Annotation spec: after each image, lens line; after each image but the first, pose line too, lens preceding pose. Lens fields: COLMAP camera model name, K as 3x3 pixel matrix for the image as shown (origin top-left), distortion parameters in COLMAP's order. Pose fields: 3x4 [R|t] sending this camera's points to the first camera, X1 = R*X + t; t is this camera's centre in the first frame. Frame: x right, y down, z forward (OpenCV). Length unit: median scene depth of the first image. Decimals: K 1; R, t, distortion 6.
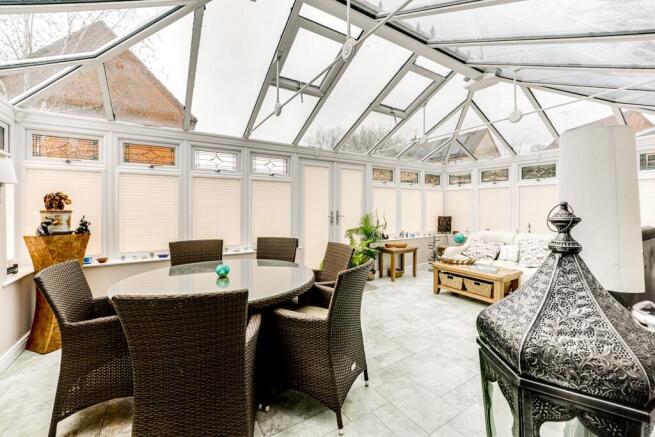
lens RADIAL K [[273.1, 0, 328.8], [0, 273.1, 211.9], [0, 0, 1]] dist [-0.032721, -0.000093]
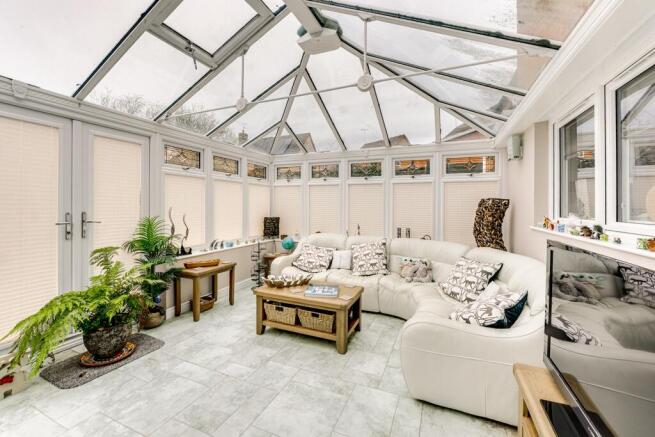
lens RADIAL K [[274.4, 0, 327.7], [0, 274.4, 209.9], [0, 0, 1]] dist [-0.003170, -0.000198]
pose [[0.823837, -0.000829, 0.566826, 0.121373], [-0.000139, 0.999999, 0.001664, -0.009747], [-0.566827, -0.001450, 0.823836, 0.279442]]
